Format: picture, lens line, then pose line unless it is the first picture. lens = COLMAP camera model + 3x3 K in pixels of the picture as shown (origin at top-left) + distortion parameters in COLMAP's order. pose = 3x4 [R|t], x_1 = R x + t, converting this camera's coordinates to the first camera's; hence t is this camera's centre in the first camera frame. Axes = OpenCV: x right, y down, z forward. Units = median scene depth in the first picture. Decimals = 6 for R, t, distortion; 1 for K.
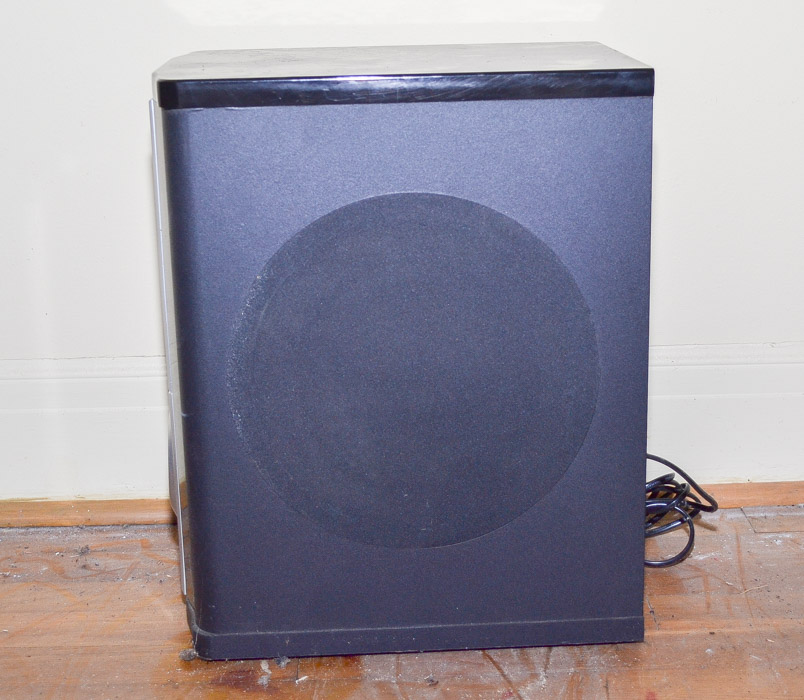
lens RADIAL K [[1021.2, 0, 401.1], [0, 1021.2, 351.2], [0, 0, 1]] dist [-0.019498, 0.000000]
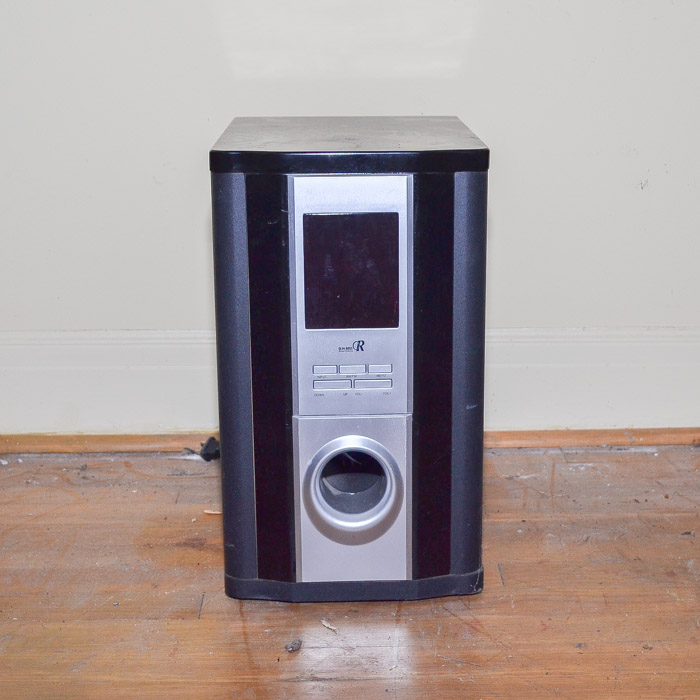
lens RADIAL K [[1043.8, 0, 356.5], [0, 1043.8, 357.6], [0, 0, 1]] dist [-0.017029, 0.000000]
pose [[0.999885, 0.014998, 0.002147, 0.056534], [-0.014900, 0.999091, -0.039928, 0.098130], [-0.002744, 0.039892, 0.999200, -0.434106]]
